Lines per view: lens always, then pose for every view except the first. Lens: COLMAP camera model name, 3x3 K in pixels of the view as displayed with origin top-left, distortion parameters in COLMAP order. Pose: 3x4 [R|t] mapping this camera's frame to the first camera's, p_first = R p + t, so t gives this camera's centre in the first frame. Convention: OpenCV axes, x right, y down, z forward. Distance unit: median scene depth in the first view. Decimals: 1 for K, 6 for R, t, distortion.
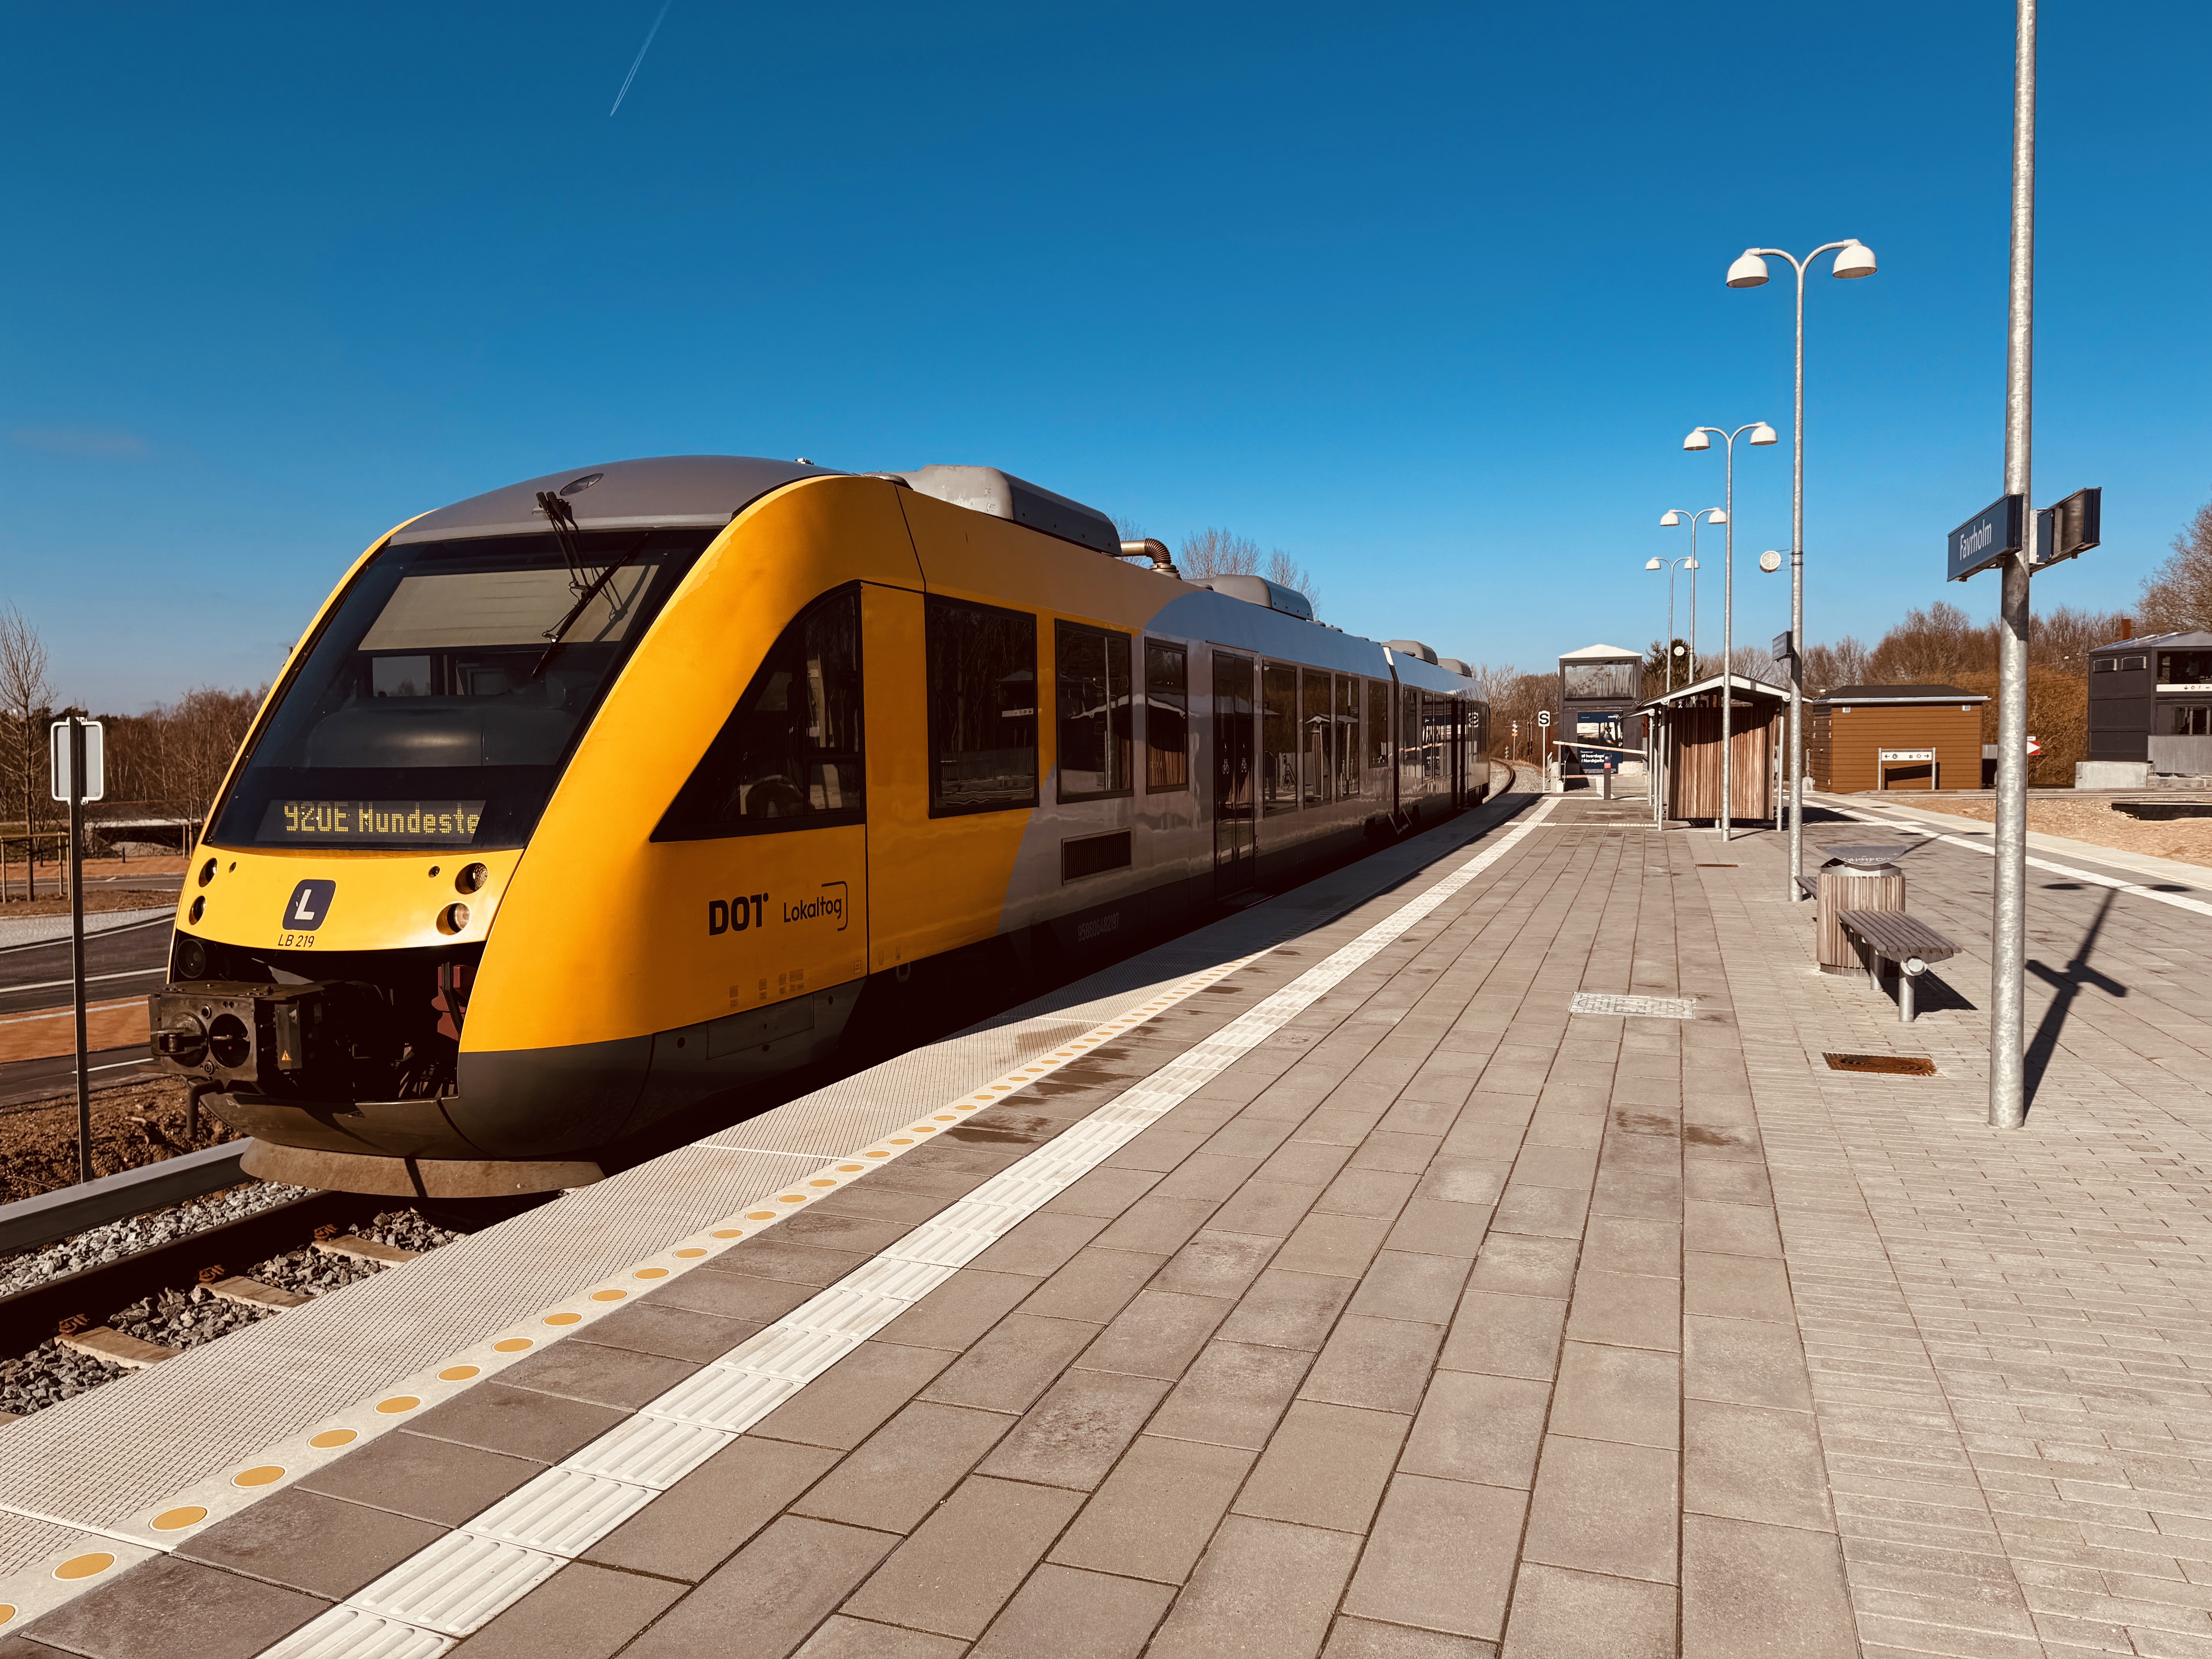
lens RADIAL K [[1526.8, 0, 1090.4], [0, 1526.8, 794.6], [0, 0, 1]] dist [0.038226, -0.050481]
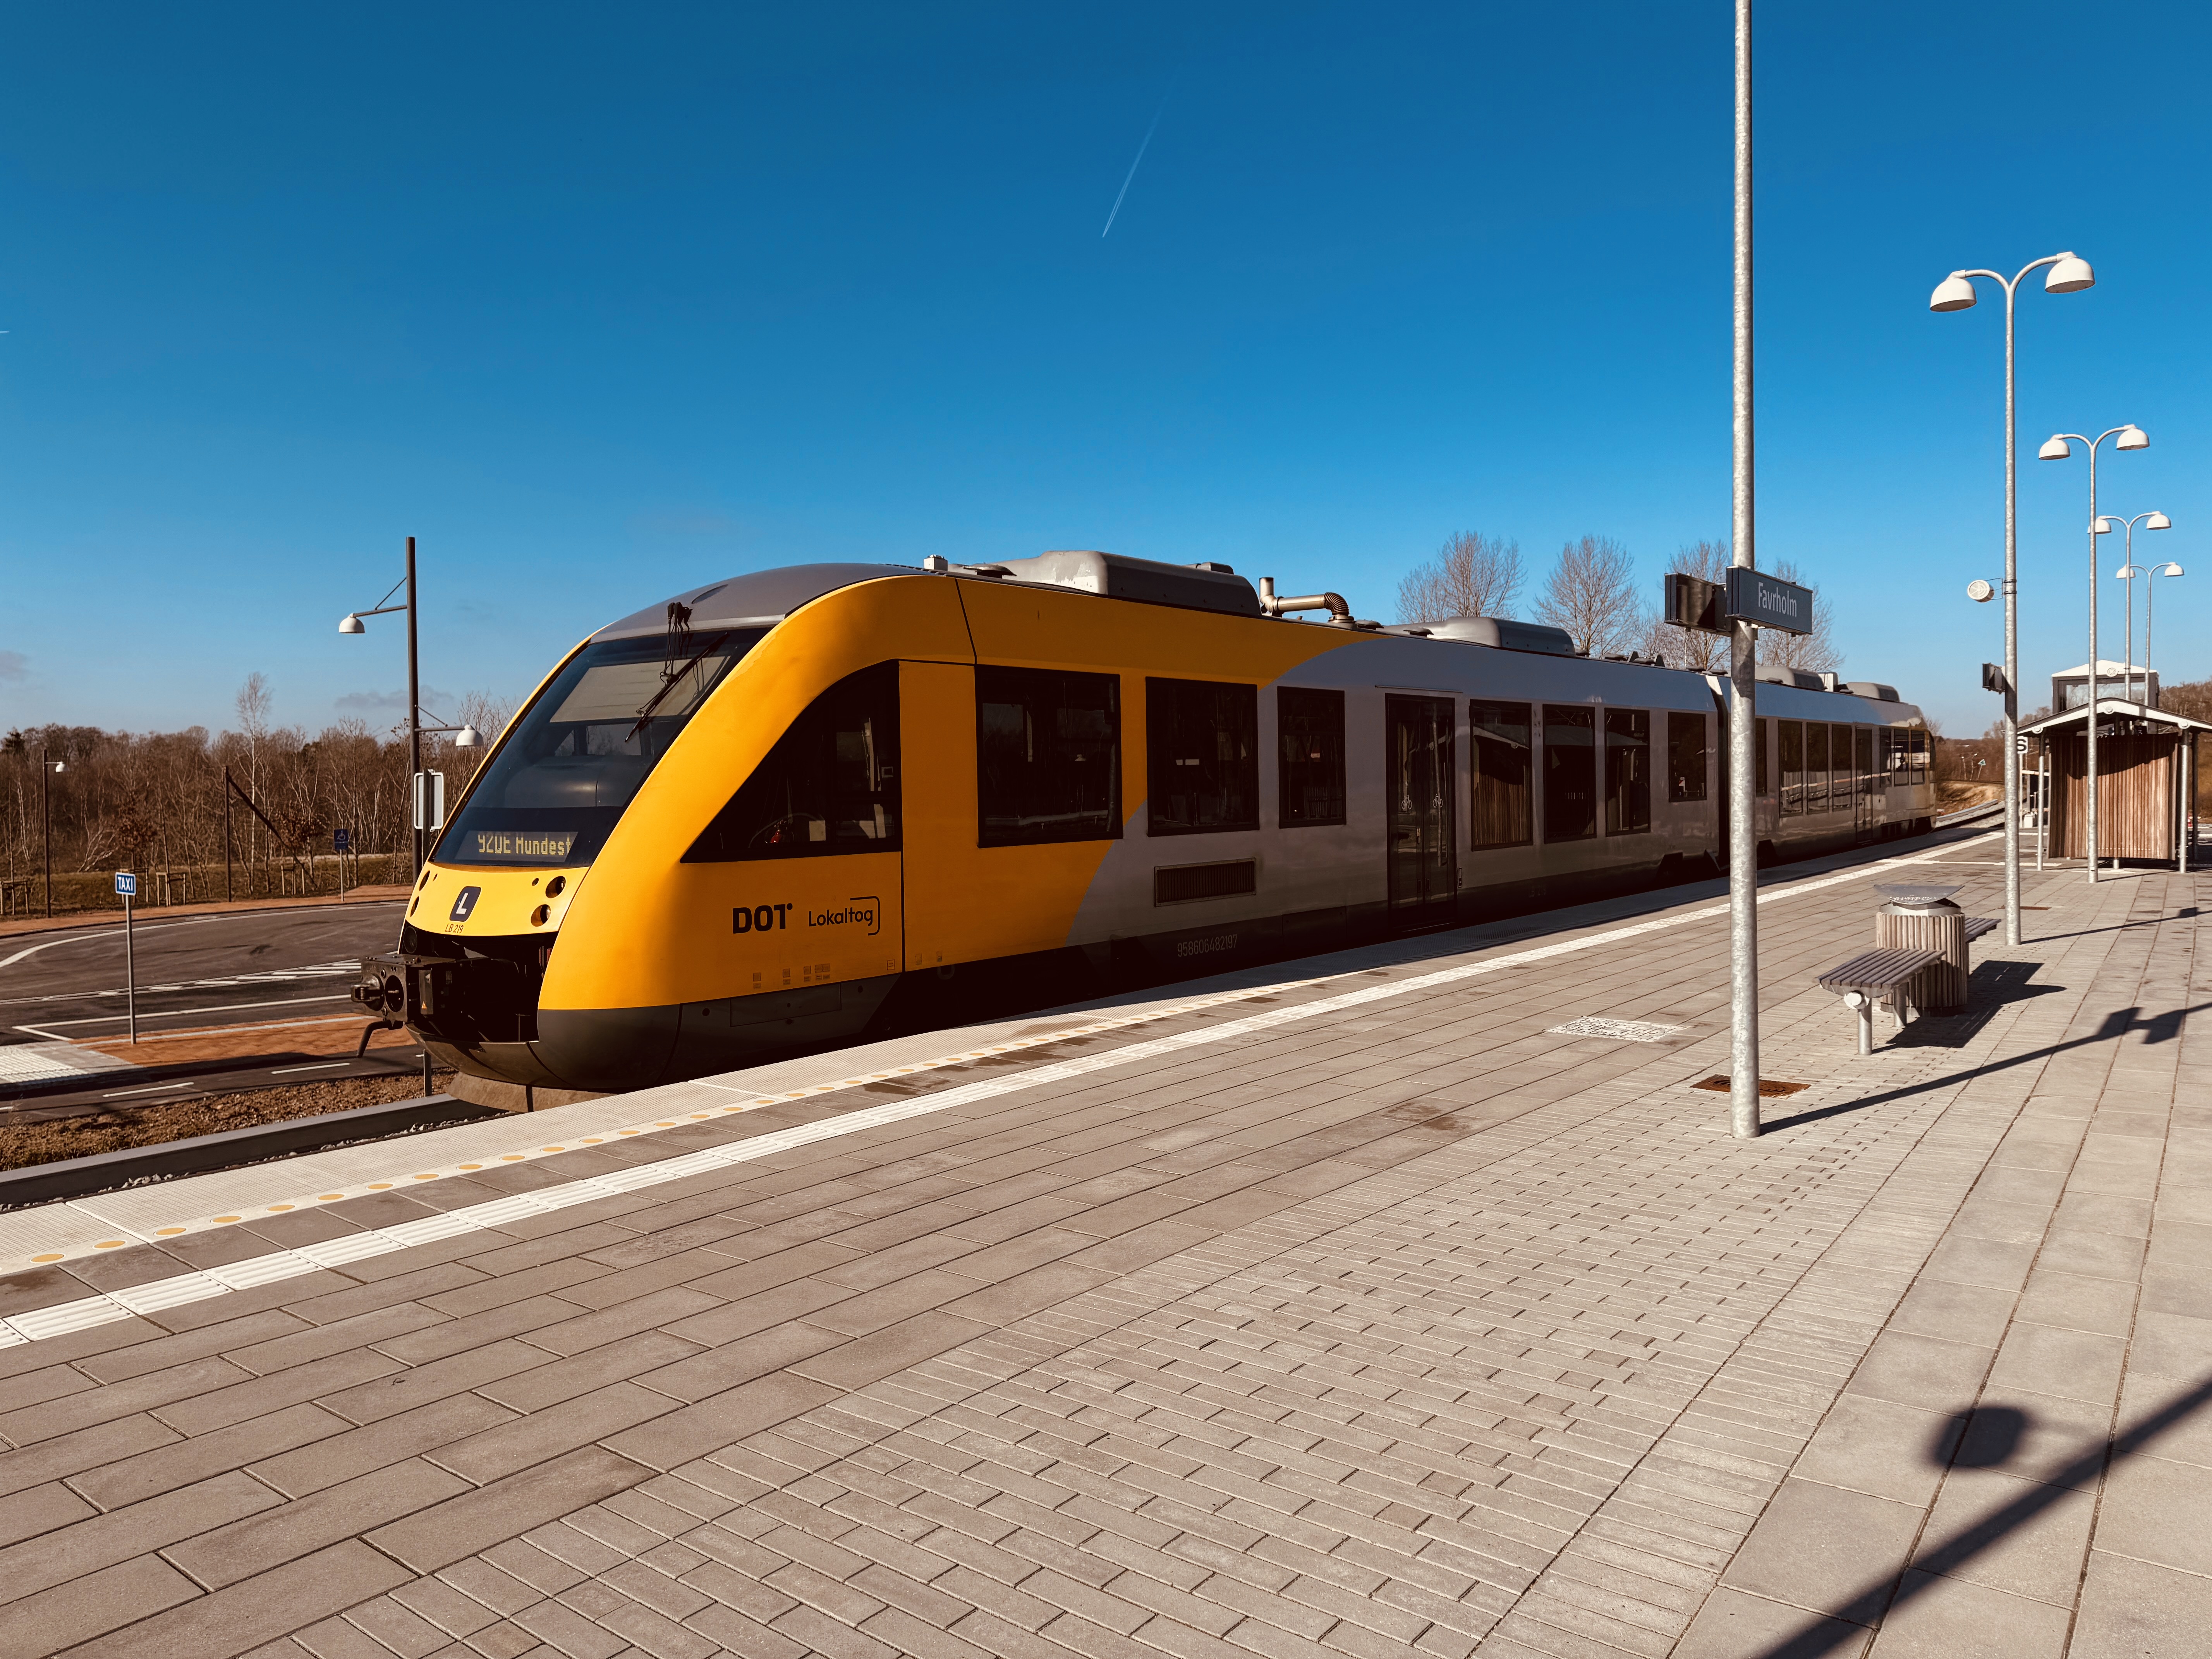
lens RADIAL K [[1526.8, 0, 1105.5], [0, 1526.8, 805.9], [0, 0, 1]] dist [0.038226, -0.050481]
pose [[0.954897, 0.002082, -0.296930, 0.468053], [-0.005595, 0.999924, -0.010983, -0.007263], [0.296885, 0.012149, 0.954836, -0.189619]]
